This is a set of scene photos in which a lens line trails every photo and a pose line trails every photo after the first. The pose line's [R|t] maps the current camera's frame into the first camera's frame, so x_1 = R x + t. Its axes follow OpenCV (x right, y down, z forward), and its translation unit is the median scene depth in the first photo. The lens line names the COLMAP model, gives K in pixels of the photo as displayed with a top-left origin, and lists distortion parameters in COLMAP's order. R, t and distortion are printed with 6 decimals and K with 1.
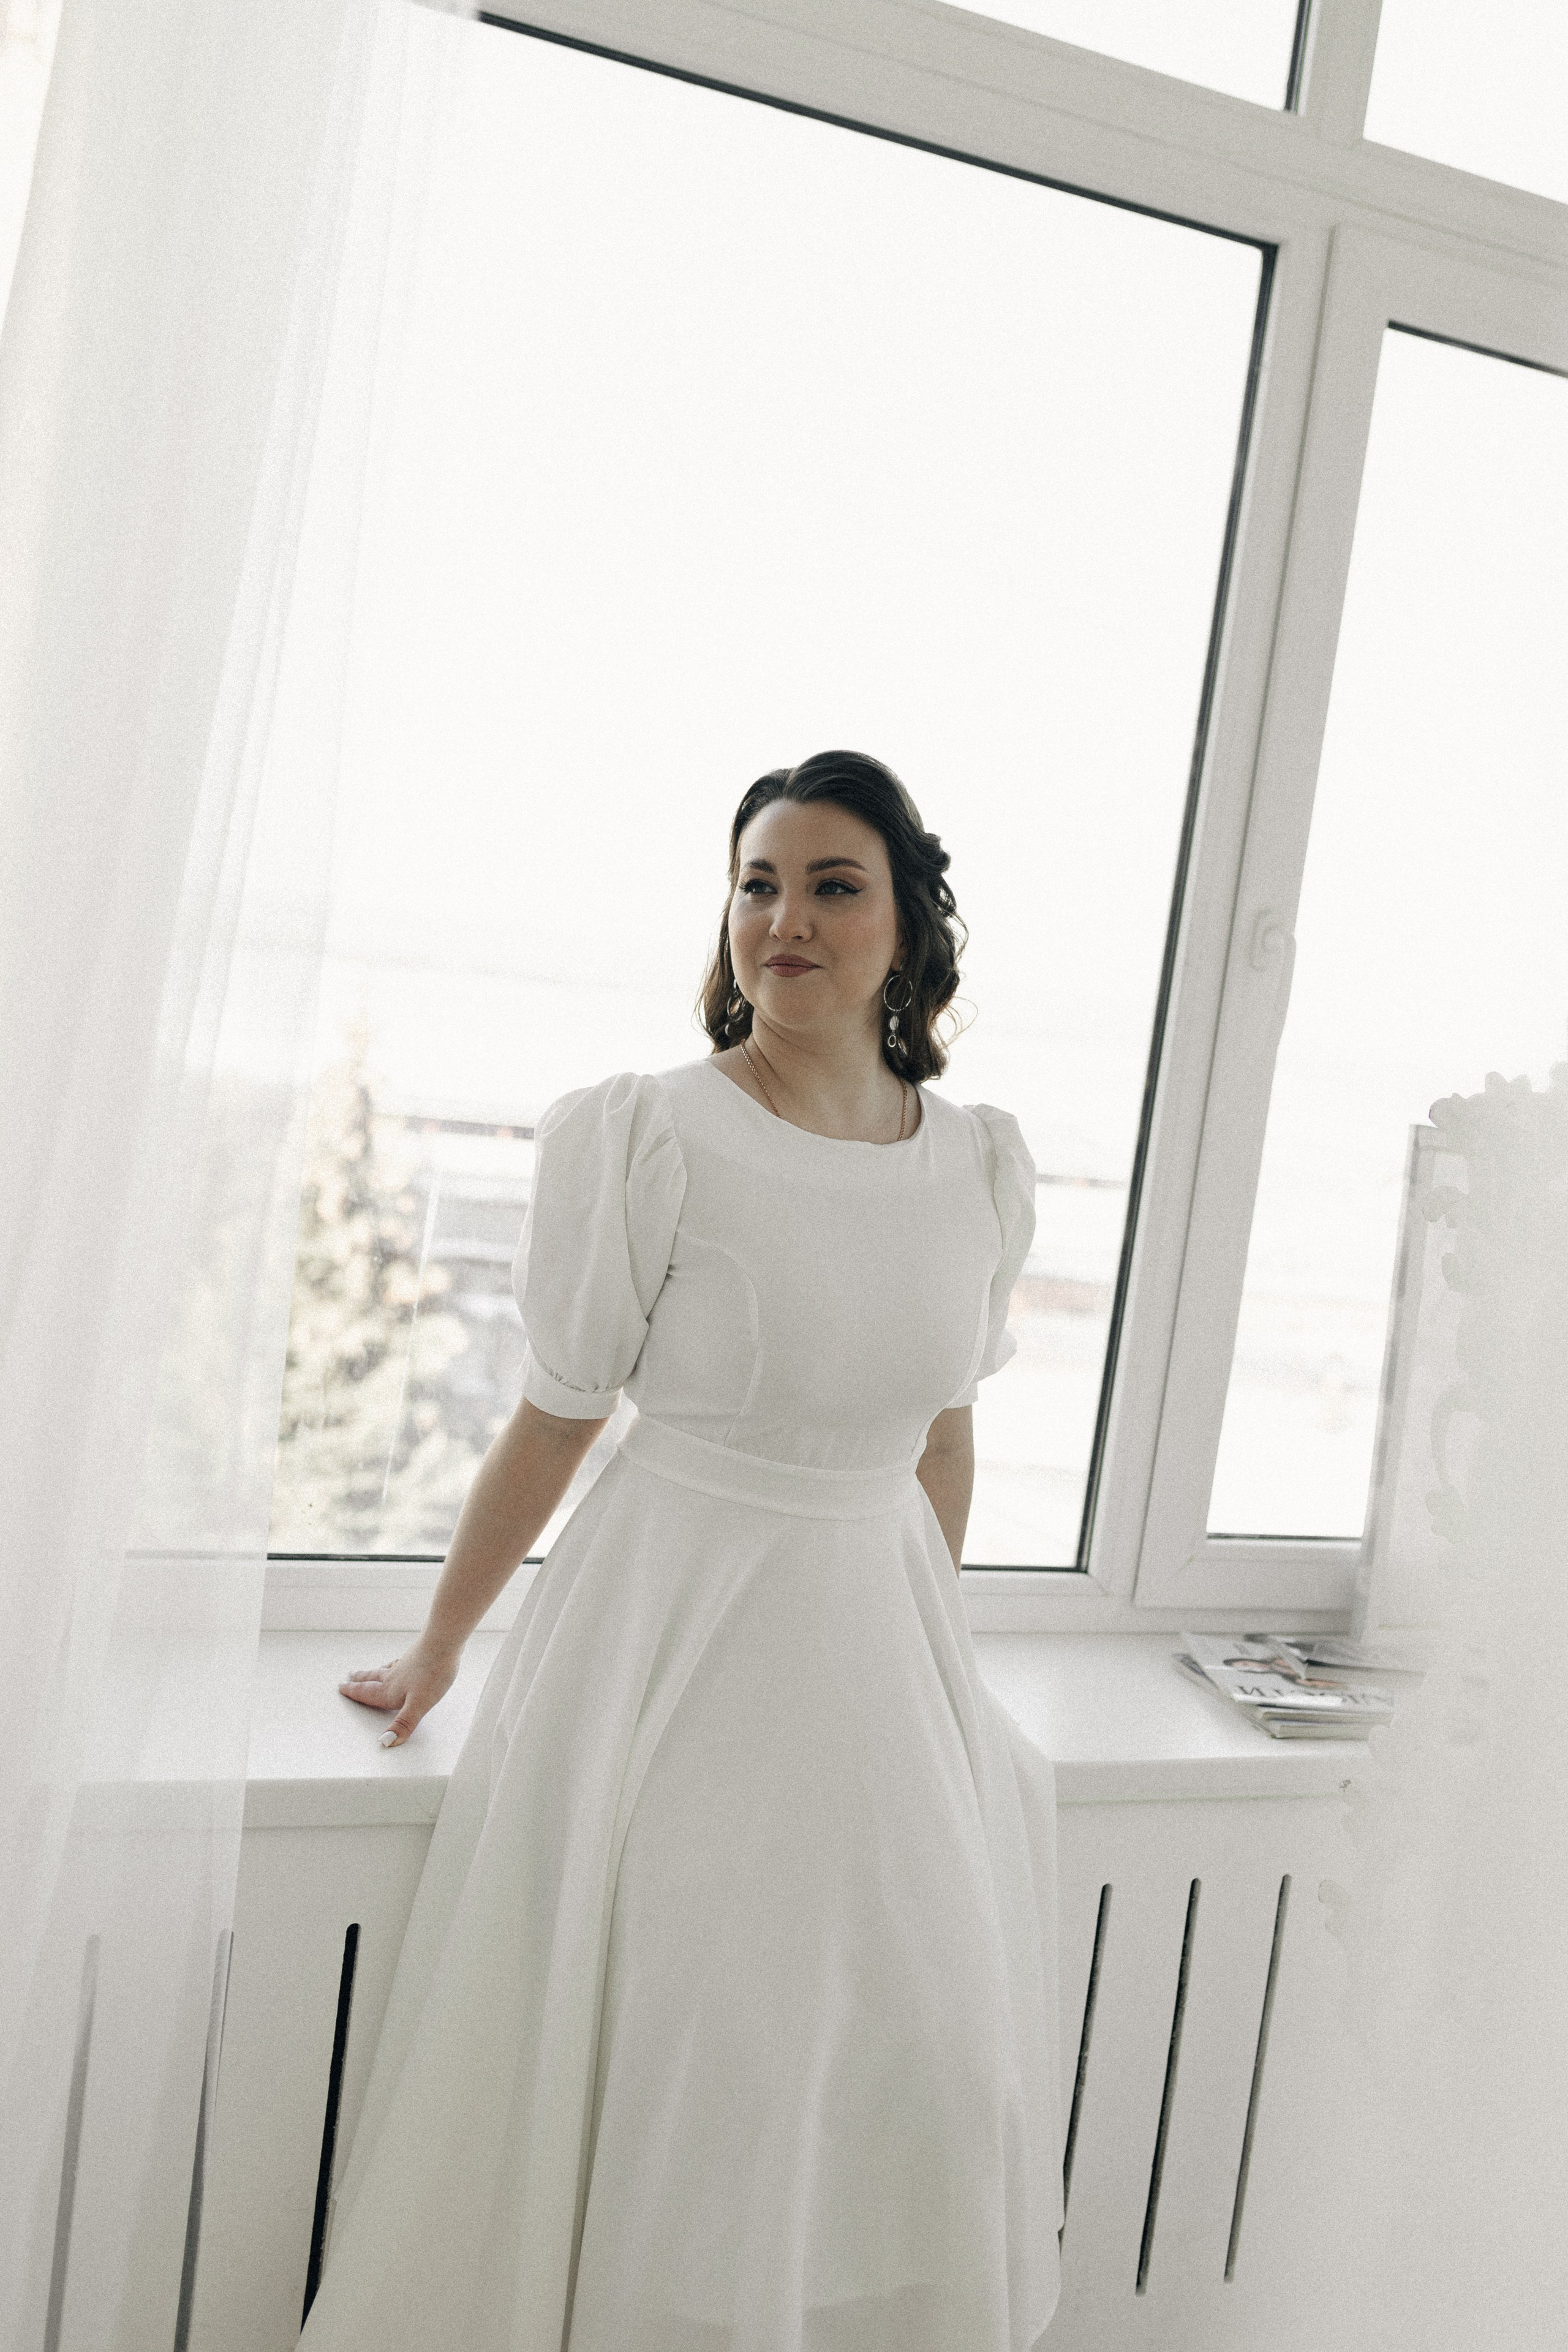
lens RADIAL K [[2271.4, 0, 782.3], [0, 2271.4, 1157.2], [0, 0, 1]] dist [0.293986, -0.628456]
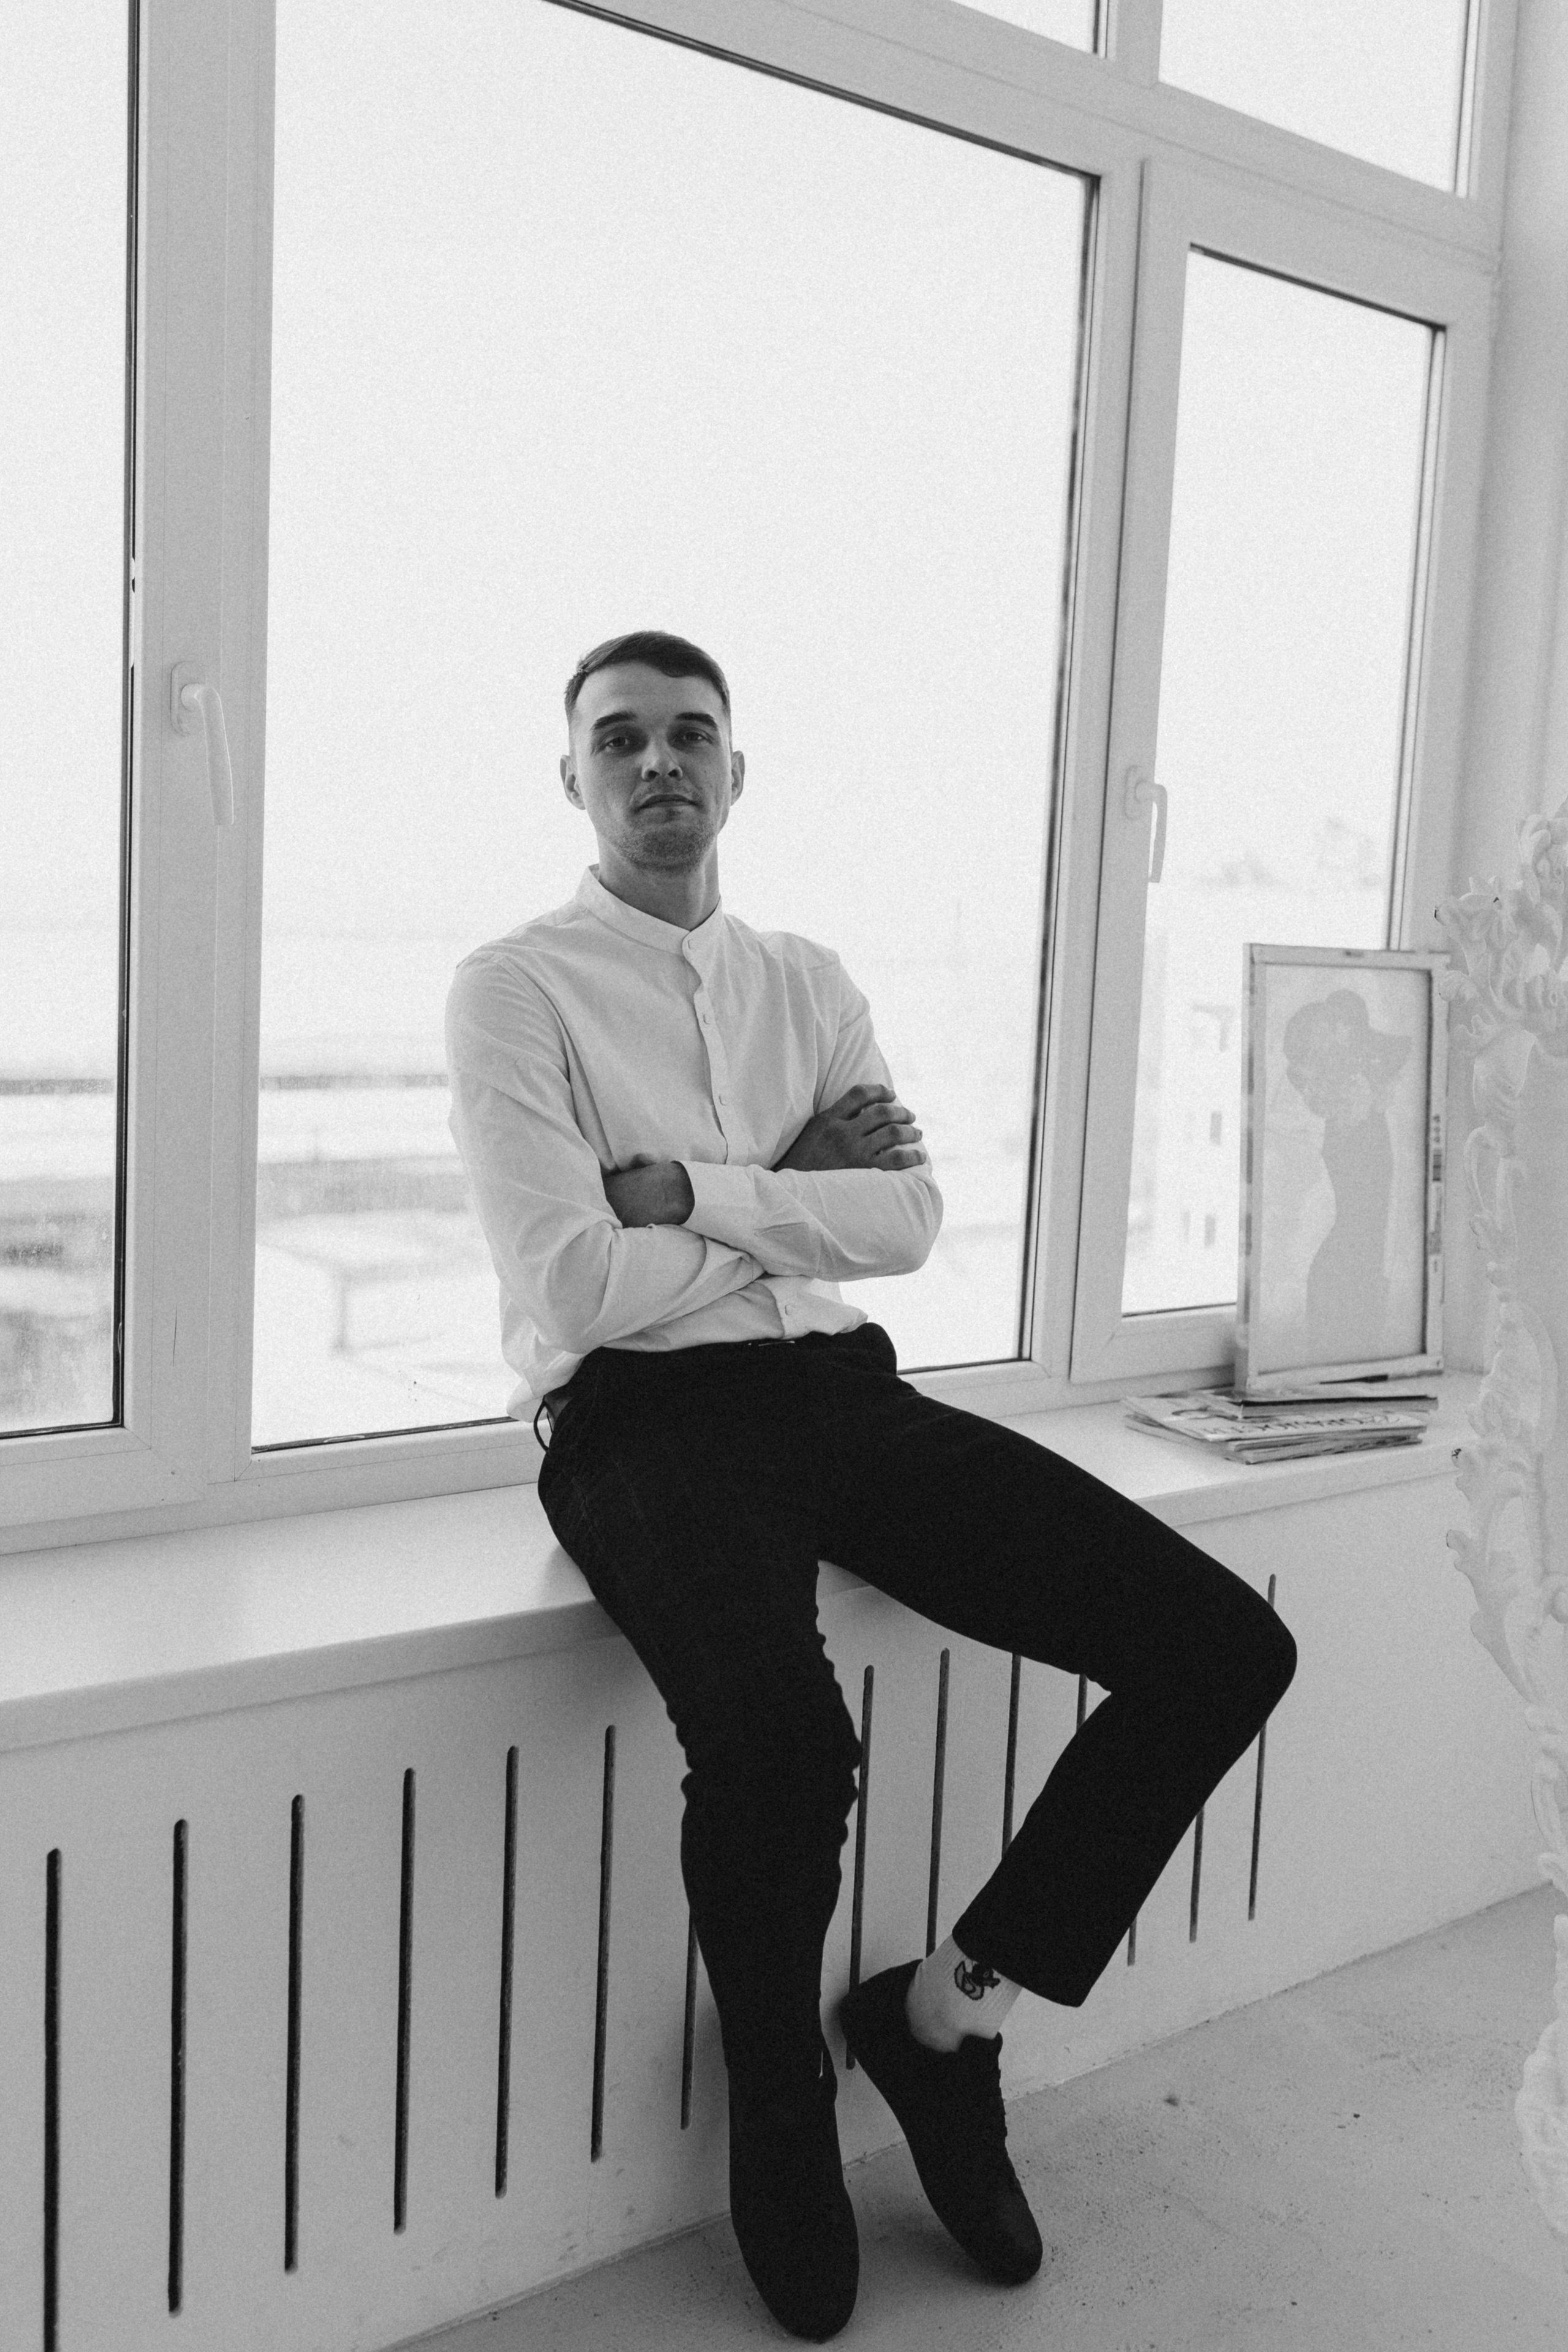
lens RADIAL K [[2527.6, 0, 828.1], [0, 2527.6, 1167.1], [0, 0, 1]] dist [-0.002136, 0.001870]
pose [[0.954111, -0.098345, 0.282844, -0.303760], [0.079002, 0.993737, 0.079025, -0.019726], [-0.288844, -0.053054, 0.955905, -0.152512]]
